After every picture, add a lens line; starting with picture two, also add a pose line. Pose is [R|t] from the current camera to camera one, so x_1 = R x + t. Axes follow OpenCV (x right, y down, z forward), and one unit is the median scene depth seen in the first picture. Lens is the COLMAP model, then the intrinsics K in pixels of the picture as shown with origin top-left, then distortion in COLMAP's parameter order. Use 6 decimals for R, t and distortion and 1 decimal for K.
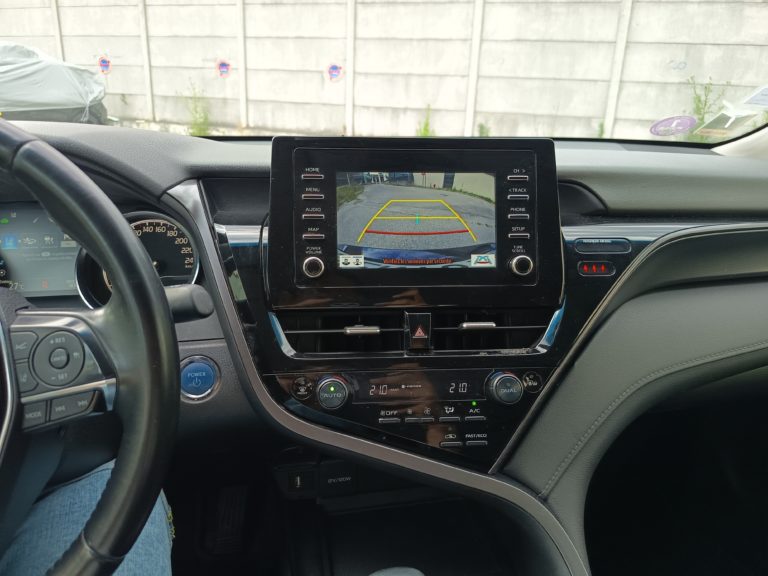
lens RADIAL K [[537.1, 0, 382.9], [0, 537.1, 289.1], [0, 0, 1]] dist [0.070023, -0.120356]
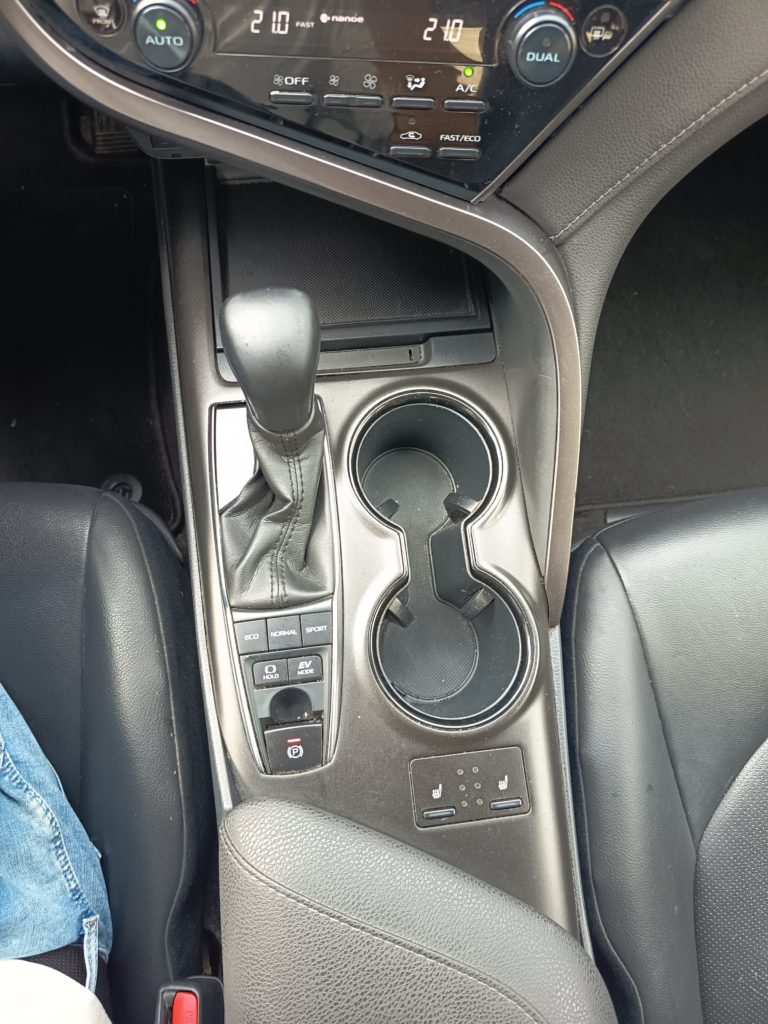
lens RADIAL K [[716.6, 0, 384.0], [0, 716.6, 512.0], [0, 0, 1]] dist [0.065540, -0.108540]
pose [[0.995678, 0.087960, 0.029804, 0.090834], [-0.071747, 0.524742, 0.848233, -0.104269], [0.058971, -0.846705, 0.528785, 0.264946]]
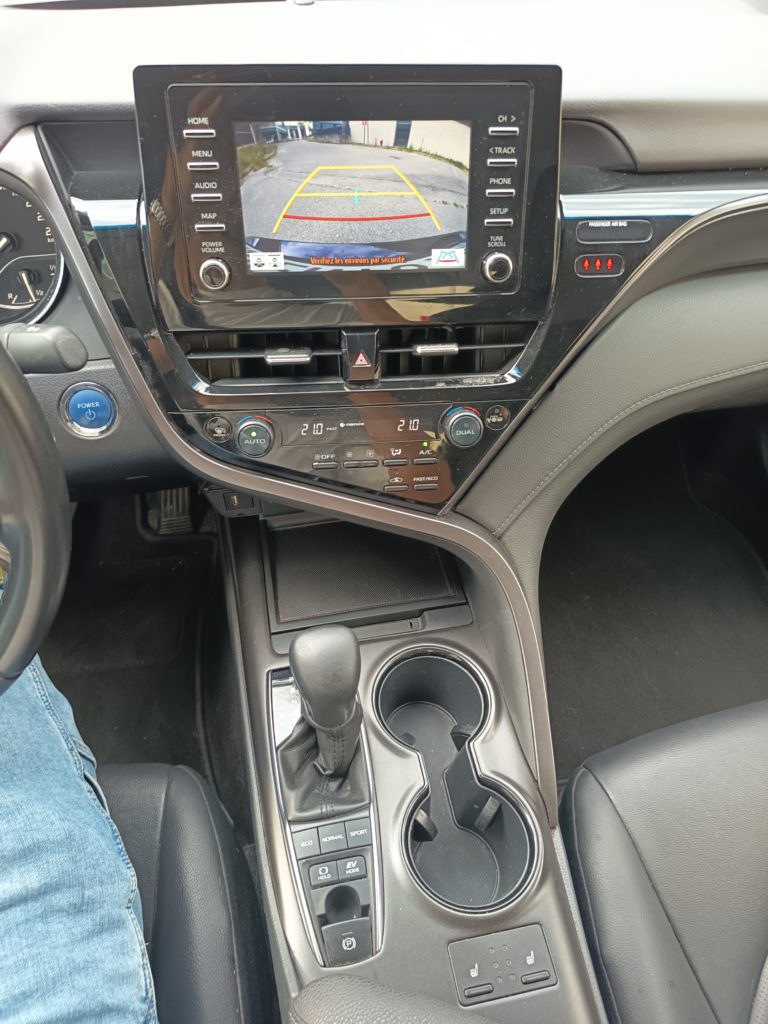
lens RADIAL K [[716.1, 0, 393.2], [0, 716.1, 521.6], [0, 0, 1]] dist [0.070023, -0.120356]
pose [[0.999875, -0.000210, 0.015810, 0.083875], [-0.007779, 0.863975, 0.503474, -0.207733], [-0.013765, -0.503534, 0.863866, -0.028681]]
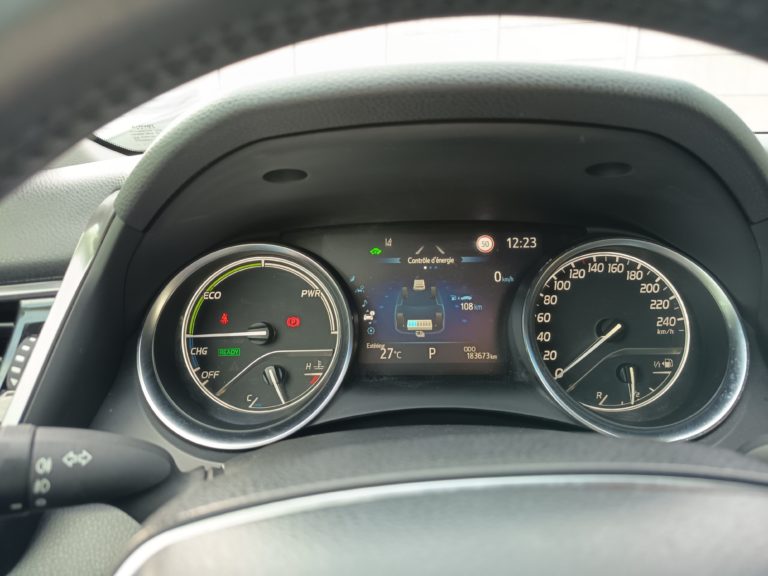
lens RADIAL K [[530.1, 0, 388.6], [0, 530.1, 290.2], [0, 0, 1]] dist [0.055506, -0.065748]
pose [[0.979018, 0.027716, -0.201880, -0.536818], [-0.037379, 0.998323, -0.044211, -0.050618], [0.200316, 0.050829, 0.978412, 0.374934]]
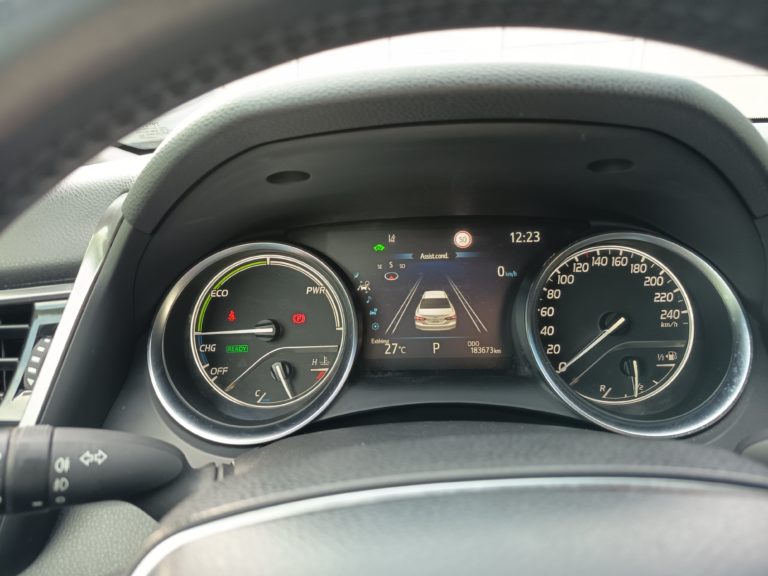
lens RADIAL K [[529.7, 0, 382.8], [0, 529.7, 294.1], [0, 0, 1]] dist [0.054343, -0.068910]
pose [[0.974705, 0.022101, -0.222398, -0.533752], [-0.026319, 0.999525, -0.016021, -0.058214], [0.221939, 0.021469, 0.974824, 0.369590]]
